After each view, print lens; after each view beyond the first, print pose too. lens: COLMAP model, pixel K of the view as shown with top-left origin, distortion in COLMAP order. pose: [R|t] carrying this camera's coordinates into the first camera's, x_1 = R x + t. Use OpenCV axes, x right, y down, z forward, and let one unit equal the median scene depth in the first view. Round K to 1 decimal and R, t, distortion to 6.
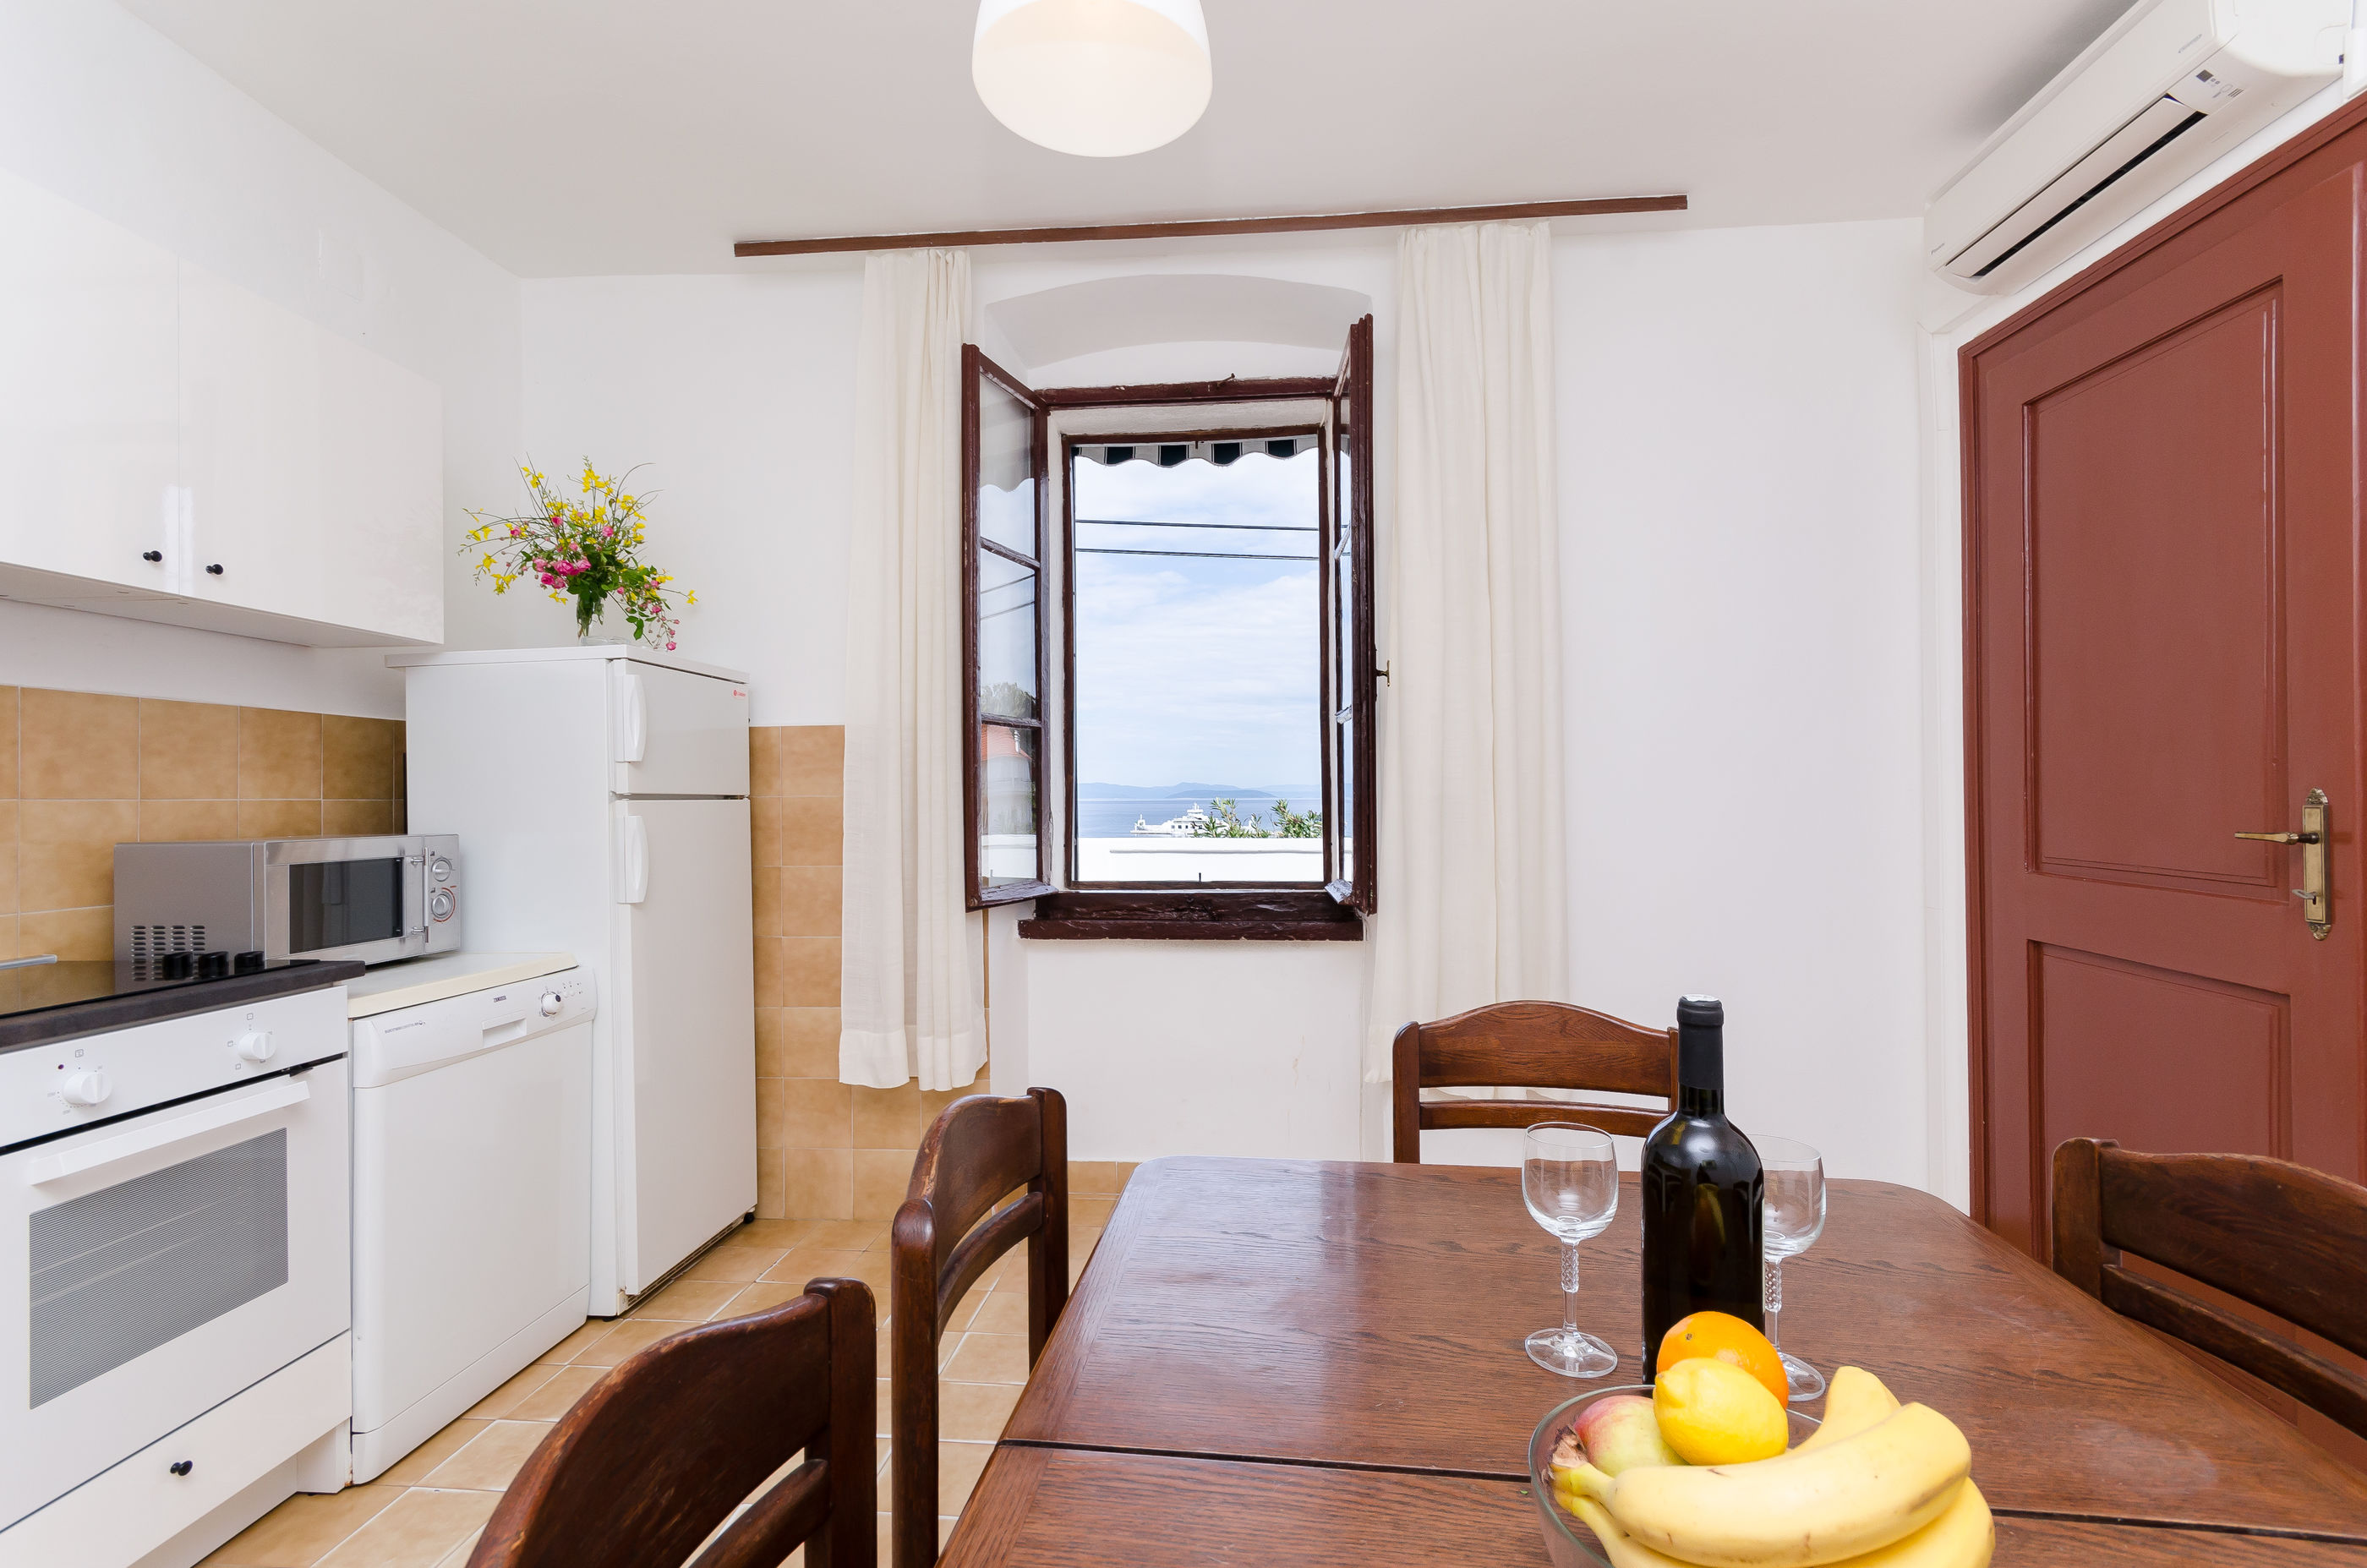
lens RADIAL K [[1052.5, 0, 1214.2], [0, 1052.5, 793.1], [0, 0, 1]] dist [-0.018090, -0.000024]
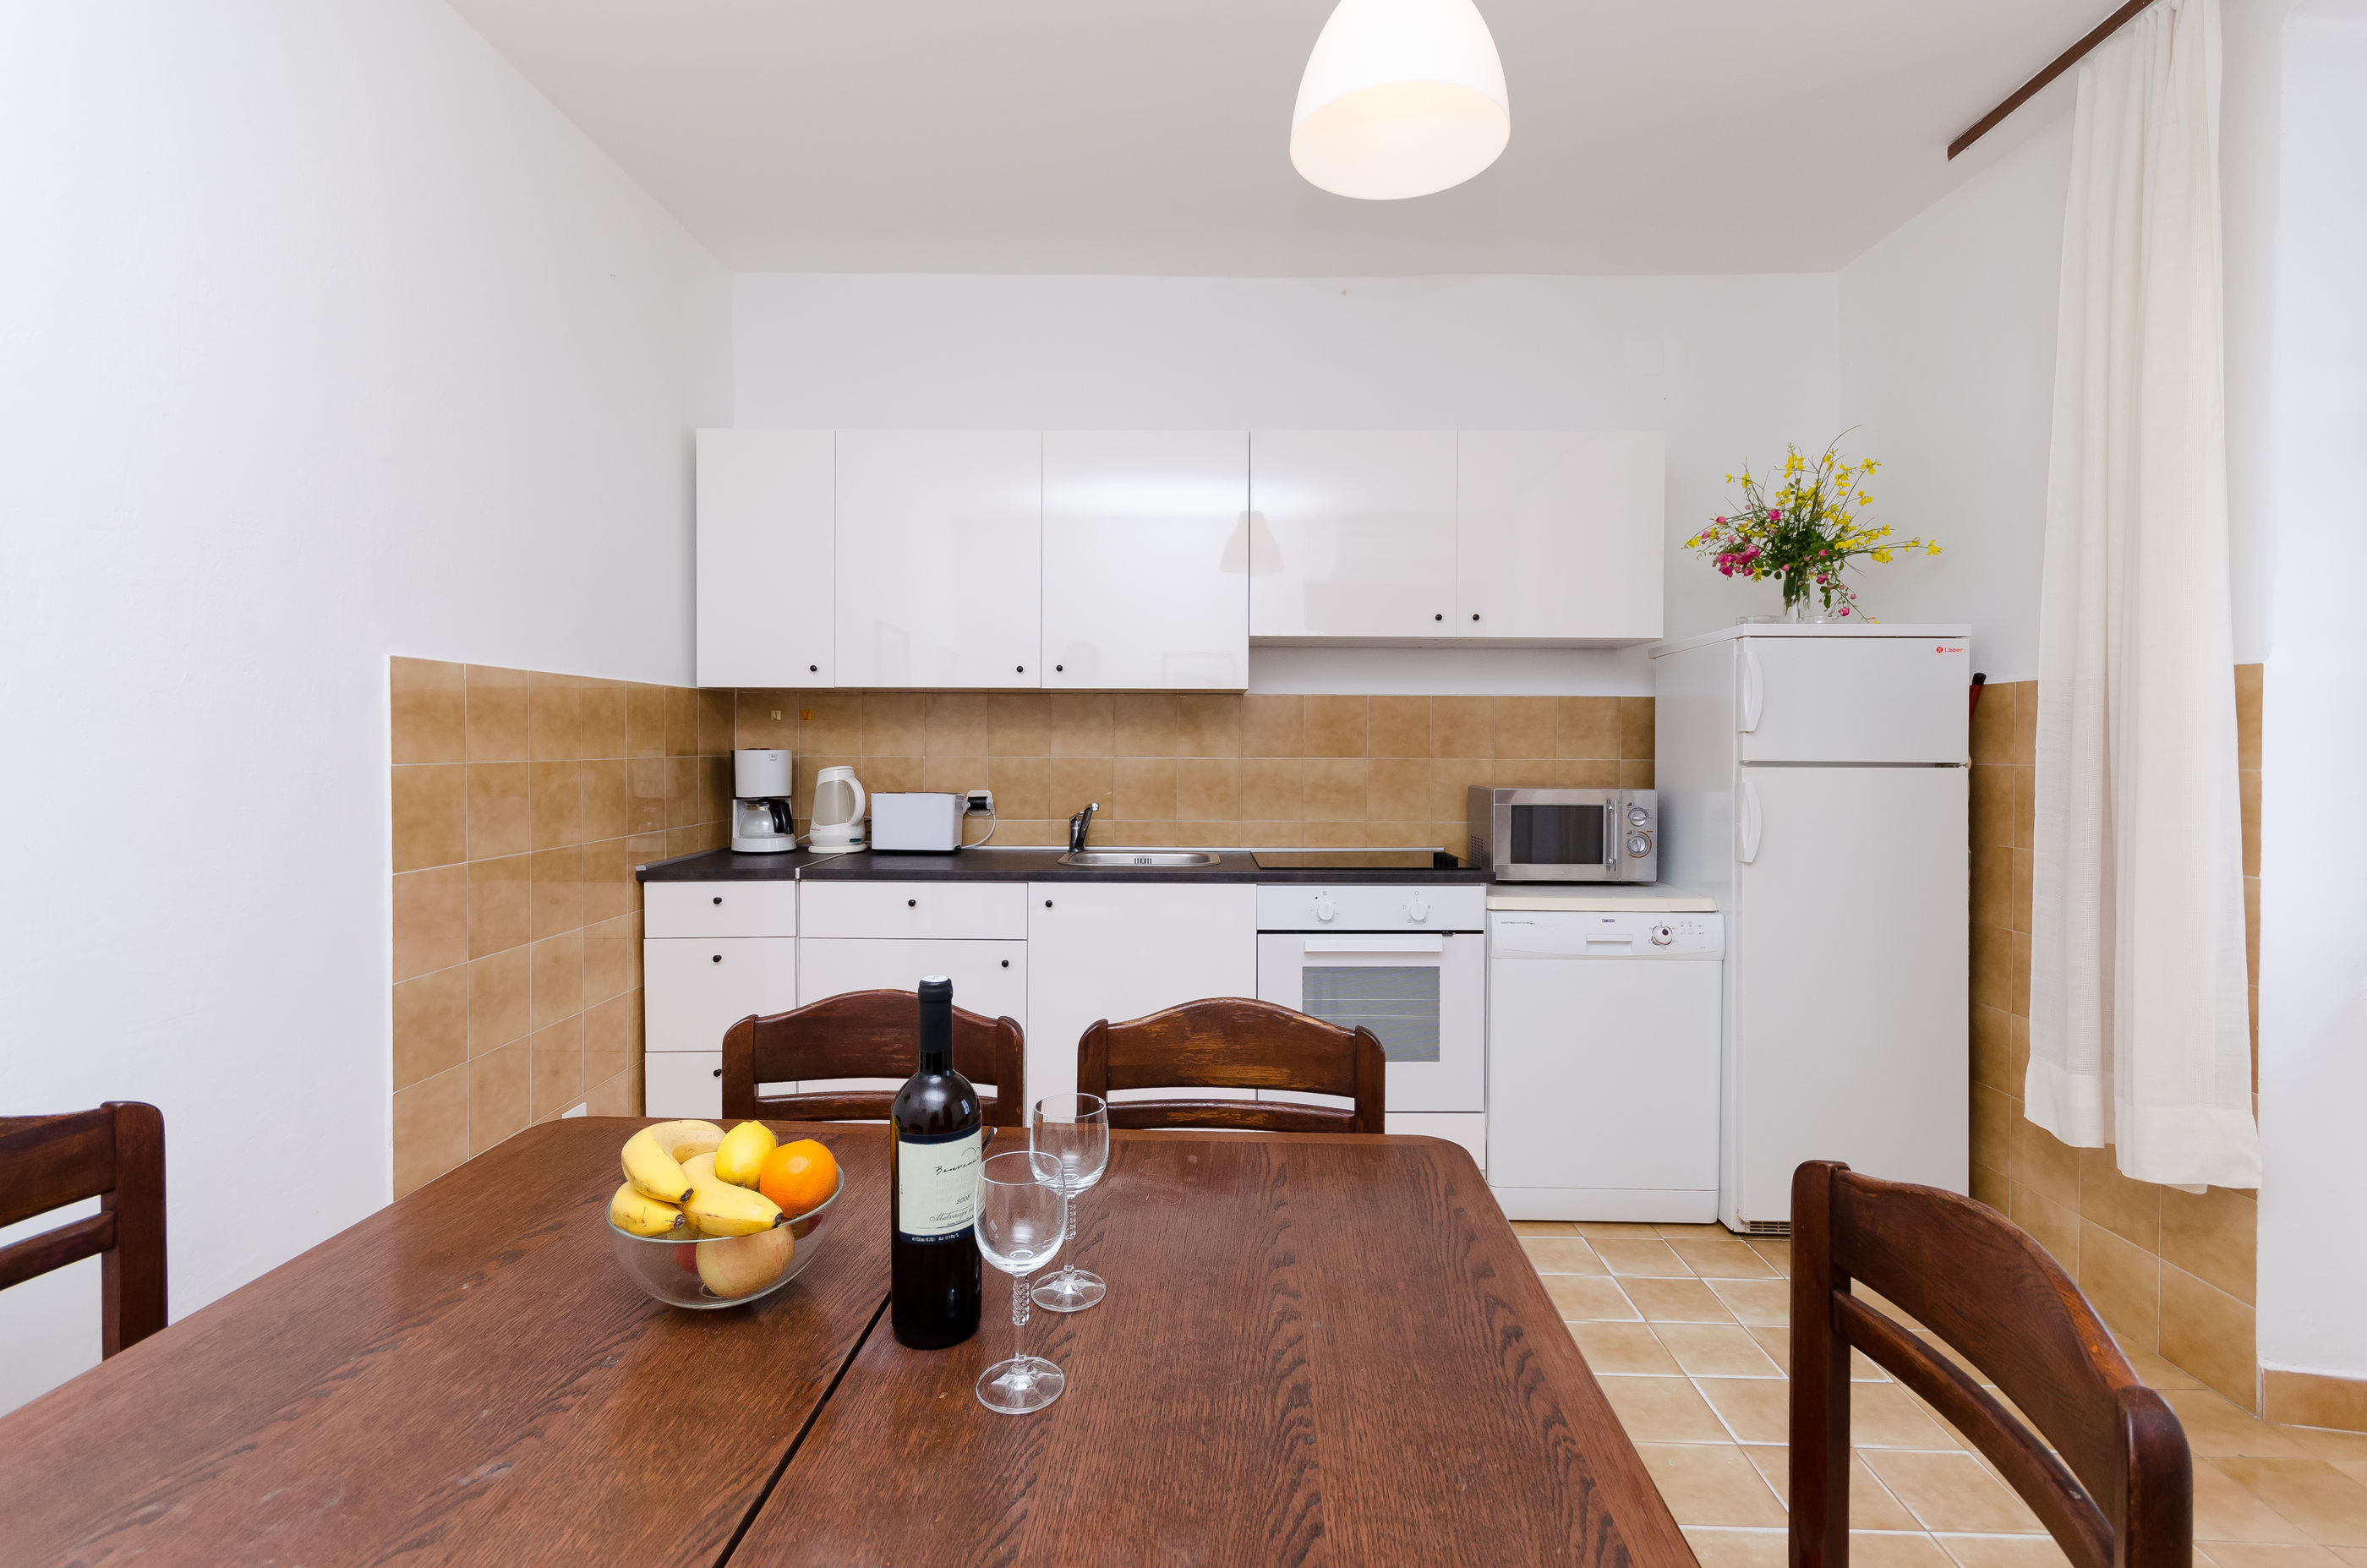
lens RADIAL K [[1085.5, 0, 1179.1], [0, 1085.5, 757.0], [0, 0, 1]] dist [0.001324, 0.000994]
pose [[0.063683, 0.021952, -0.997729, 0.530591], [0.001703, 0.999754, 0.022105, -0.029918], [0.997969, -0.003107, 0.063630, 0.338364]]
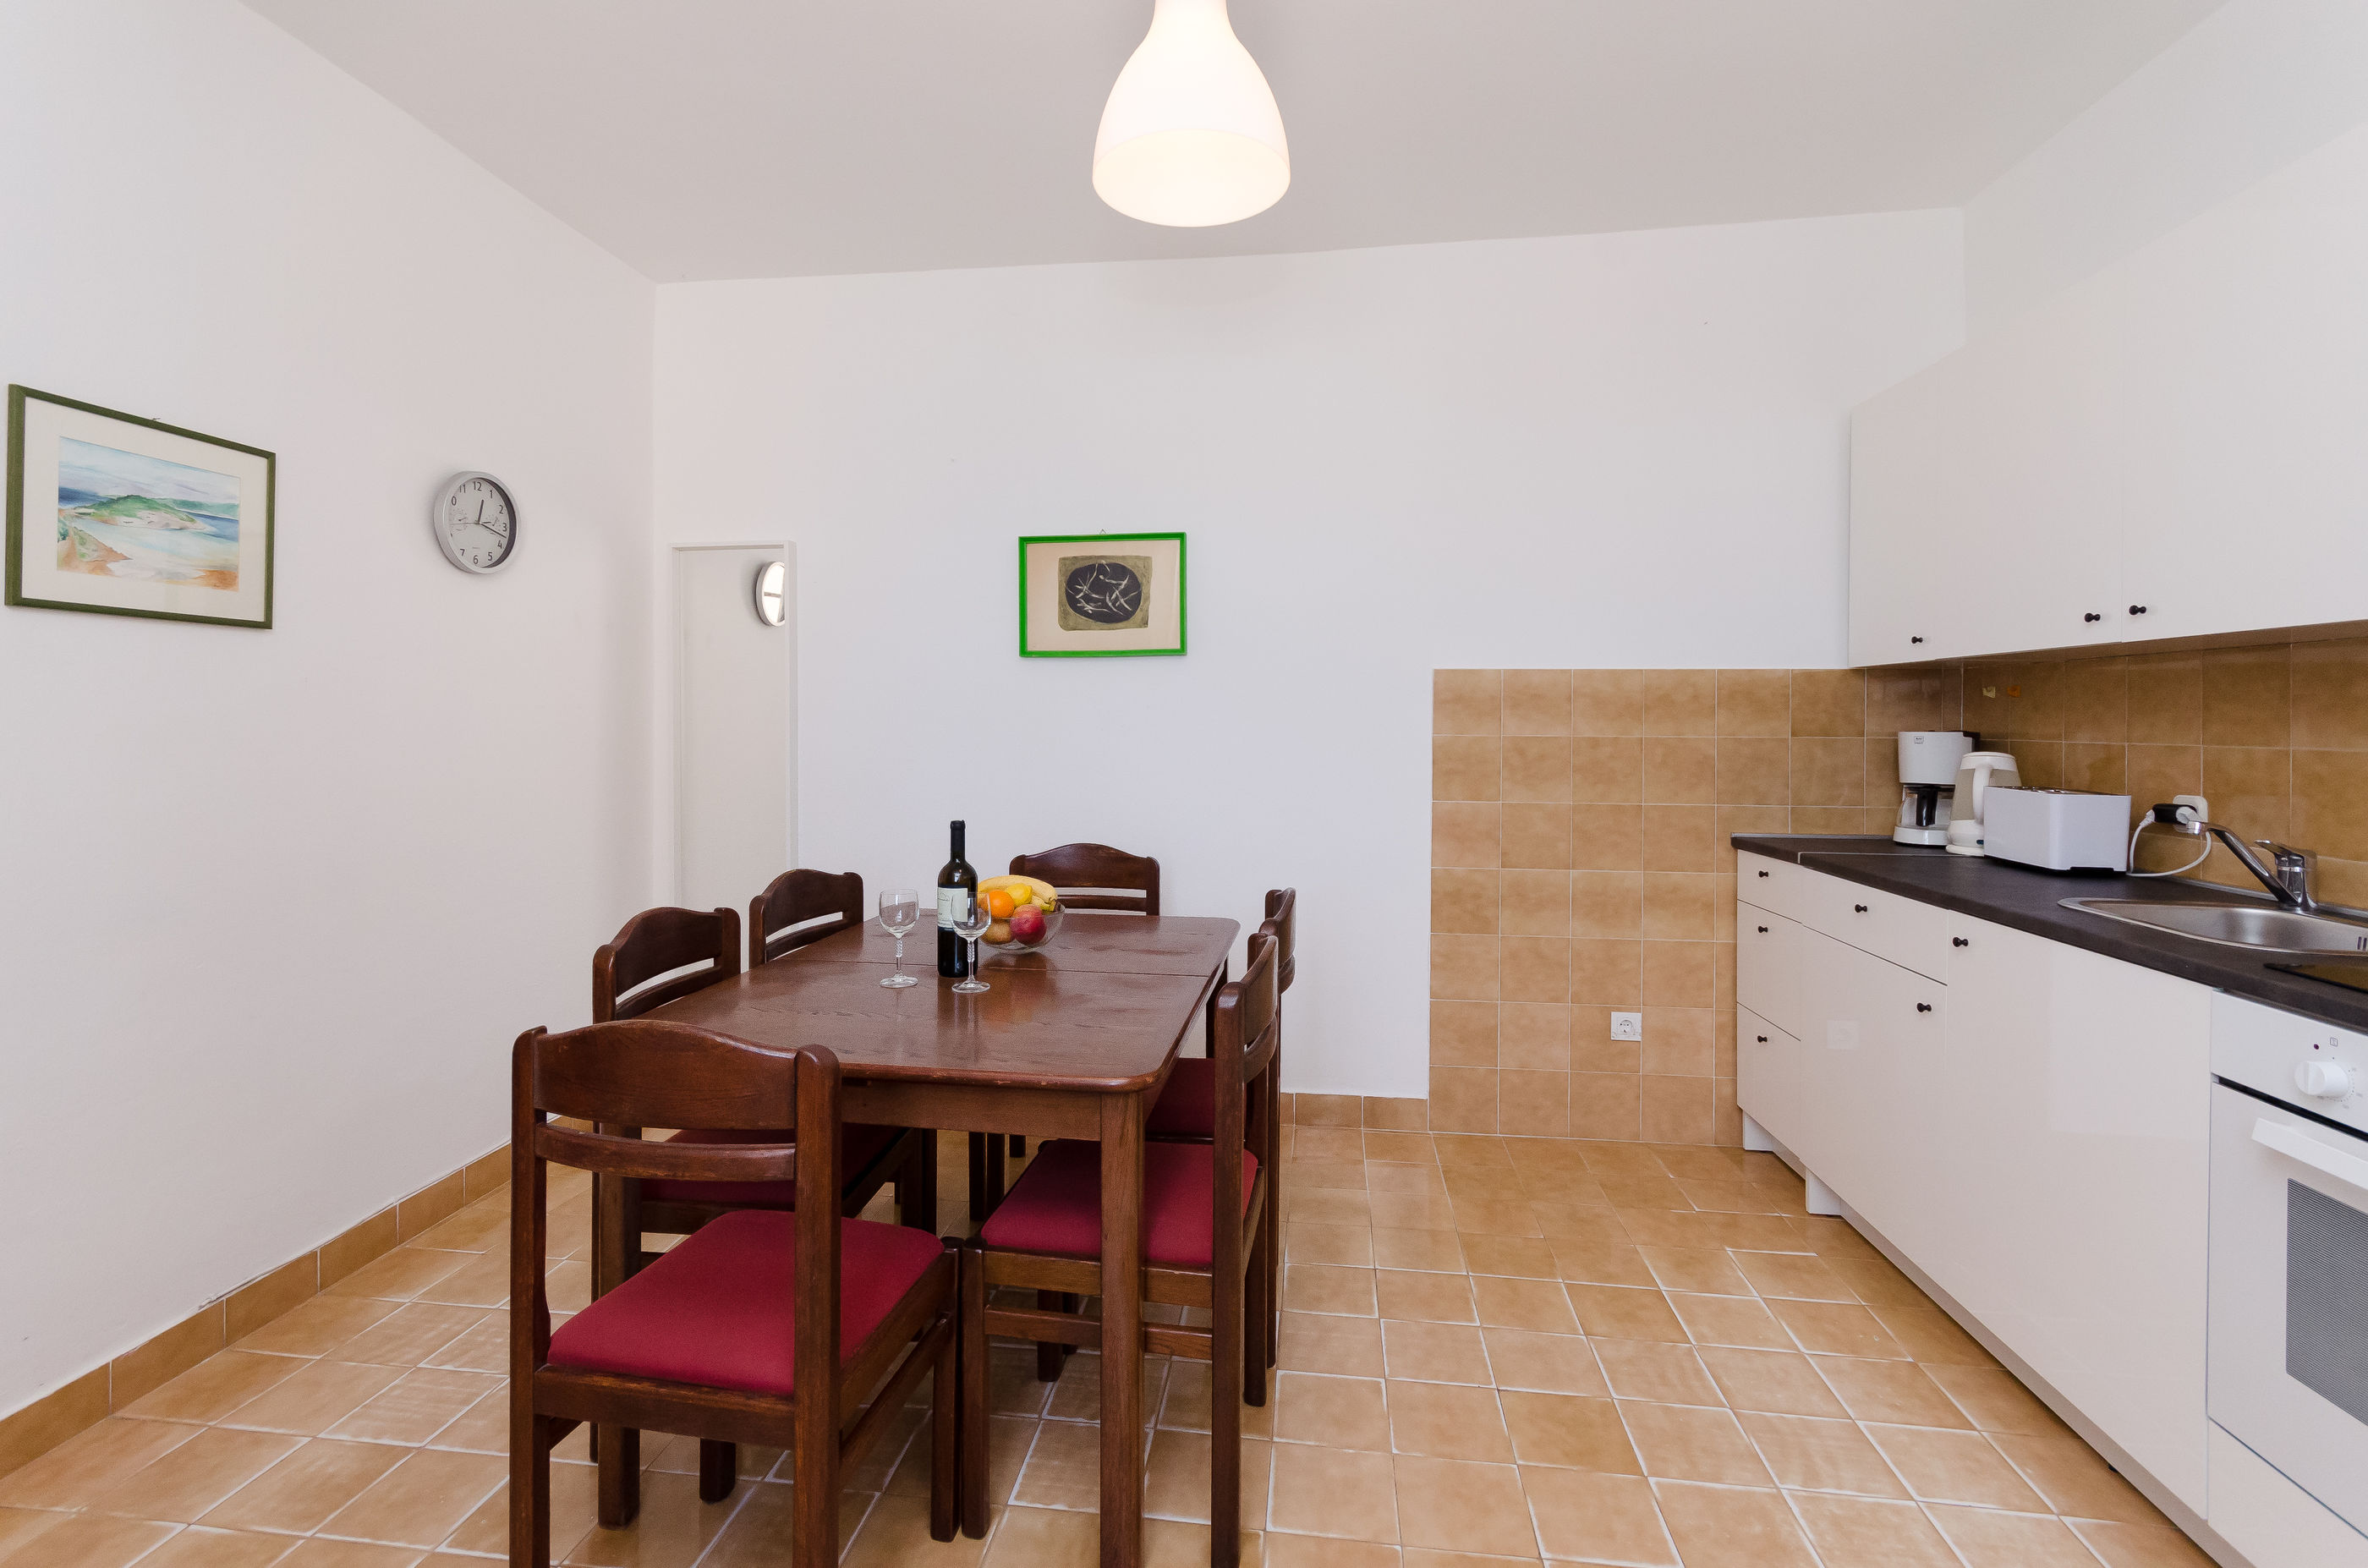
lens RADIAL K [[1072.7, 0, 1242.7], [0, 1072.7, 717.1], [0, 0, 1]] dist [0.001241, 0.000528]
pose [[-0.999981, 0.002226, 0.005771, -0.079498], [0.002174, 0.999956, -0.009103, -0.017792], [-0.005791, -0.009091, -0.999942, 1.124951]]
